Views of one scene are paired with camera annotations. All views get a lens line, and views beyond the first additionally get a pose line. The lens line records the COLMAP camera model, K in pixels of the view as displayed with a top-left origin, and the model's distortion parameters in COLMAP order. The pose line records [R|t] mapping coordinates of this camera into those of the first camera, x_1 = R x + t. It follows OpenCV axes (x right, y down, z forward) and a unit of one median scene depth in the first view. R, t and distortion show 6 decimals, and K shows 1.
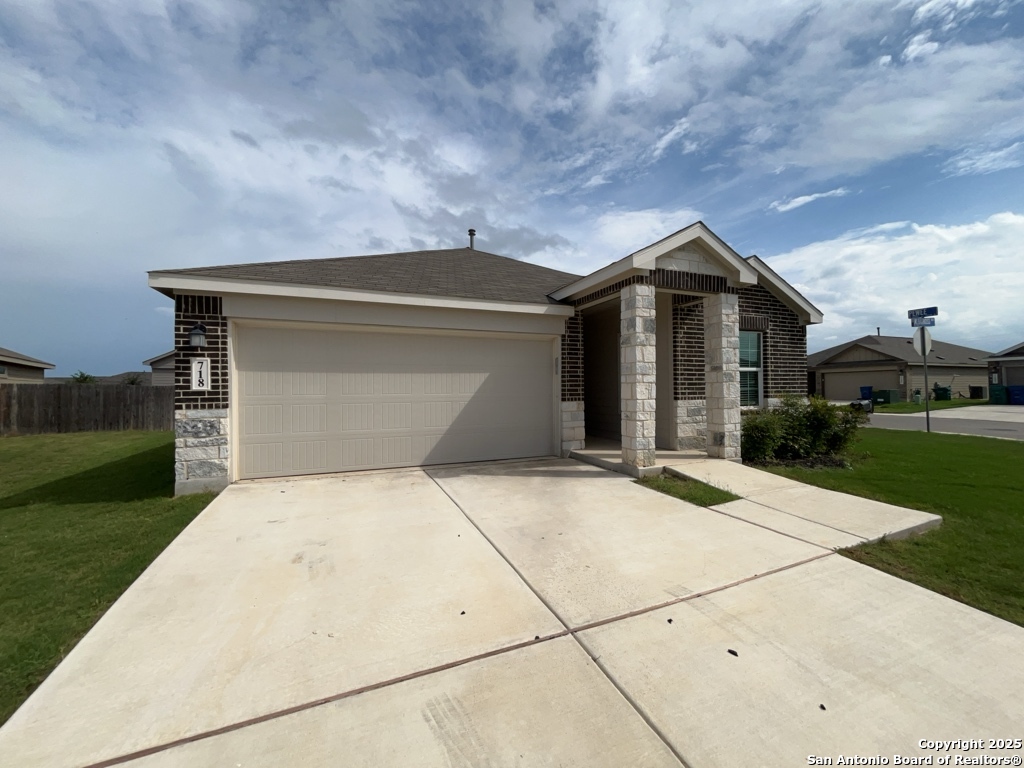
lens RADIAL K [[413.9, 0, 516.3], [0, 413.9, 382.7], [0, 0, 1]] dist [-0.000877, -0.000653]
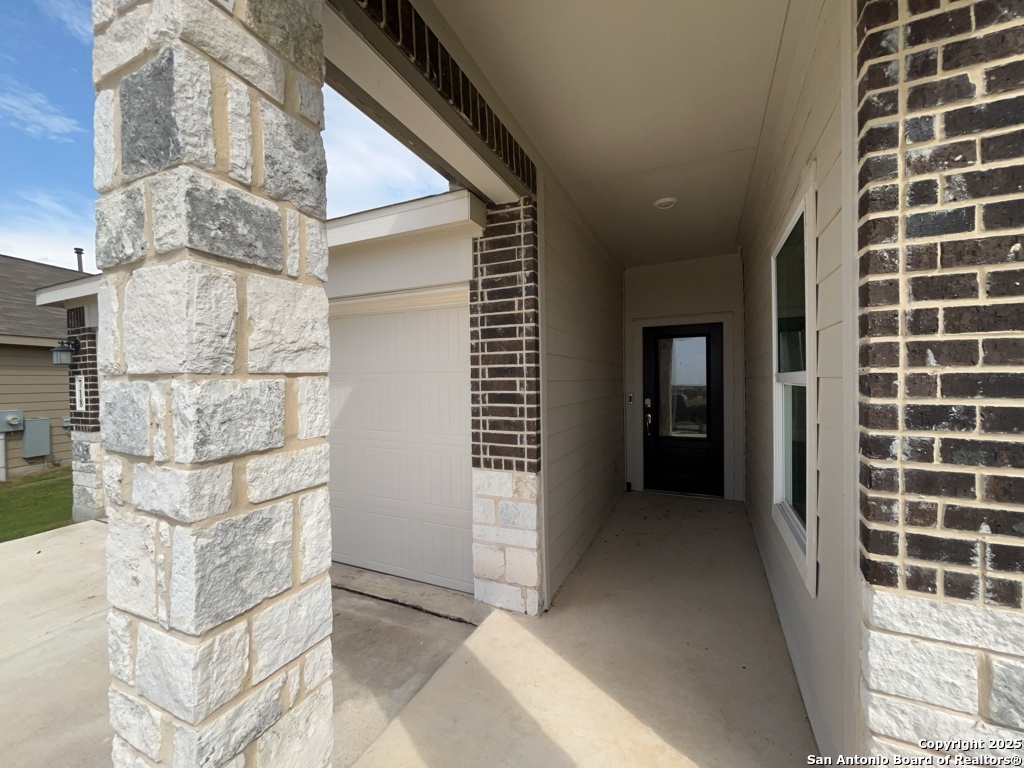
lens RADIAL K [[413.9, 0, 514.4], [0, 413.9, 385.0], [0, 0, 1]] dist [-0.000877, -0.000653]
pose [[0.674612, 0.013117, -0.738056, 0.403071], [0.017370, 0.999283, 0.033636, -0.038321], [0.737969, -0.035511, 0.673900, 0.782995]]
